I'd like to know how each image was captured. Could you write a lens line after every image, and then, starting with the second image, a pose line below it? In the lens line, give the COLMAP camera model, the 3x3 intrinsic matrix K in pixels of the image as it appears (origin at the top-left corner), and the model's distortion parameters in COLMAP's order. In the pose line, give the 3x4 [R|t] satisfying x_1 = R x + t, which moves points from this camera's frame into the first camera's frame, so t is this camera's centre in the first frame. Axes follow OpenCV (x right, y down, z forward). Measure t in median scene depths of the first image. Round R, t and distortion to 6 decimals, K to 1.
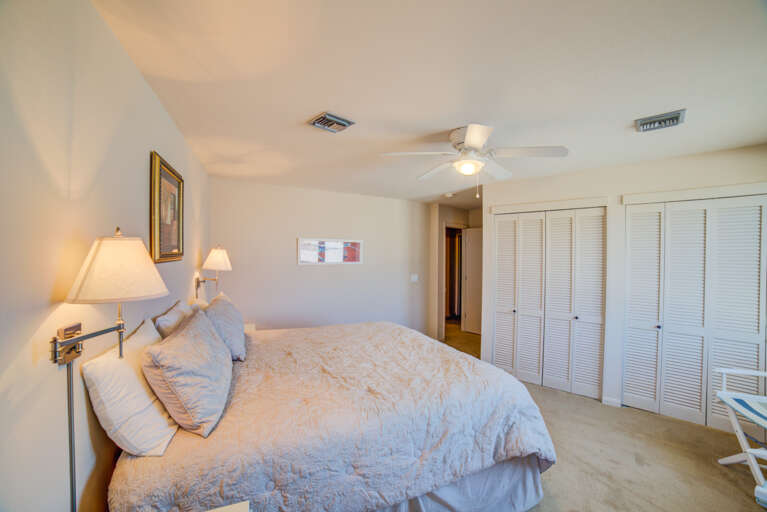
lens RADIAL K [[313.4, 0, 381.7], [0, 313.4, 254.1], [0, 0, 1]] dist [-0.098661, 0.037201]
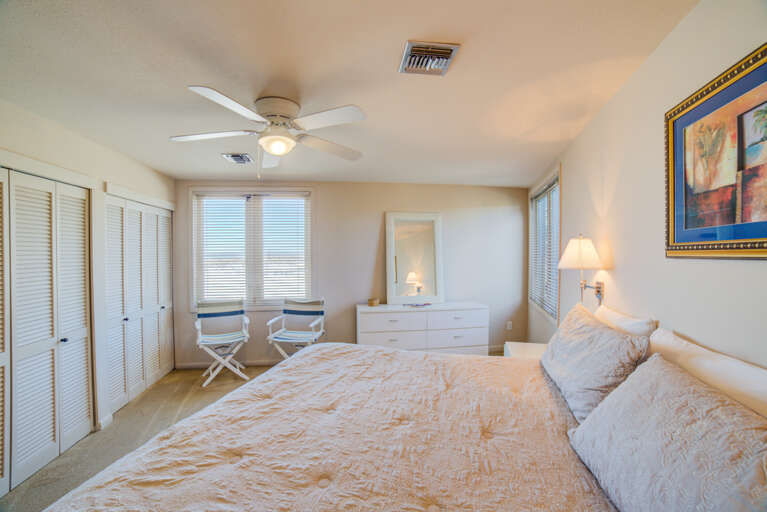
lens RADIAL K [[313.4, 0, 381.7], [0, 313.4, 254.1], [0, 0, 1]] dist [-0.098661, 0.037201]
pose [[-0.781347, -0.008762, 0.624035, -0.374625], [0.004684, 0.999791, 0.019902, 0.003578], [-0.624079, 0.018473, -0.781143, 1.167400]]
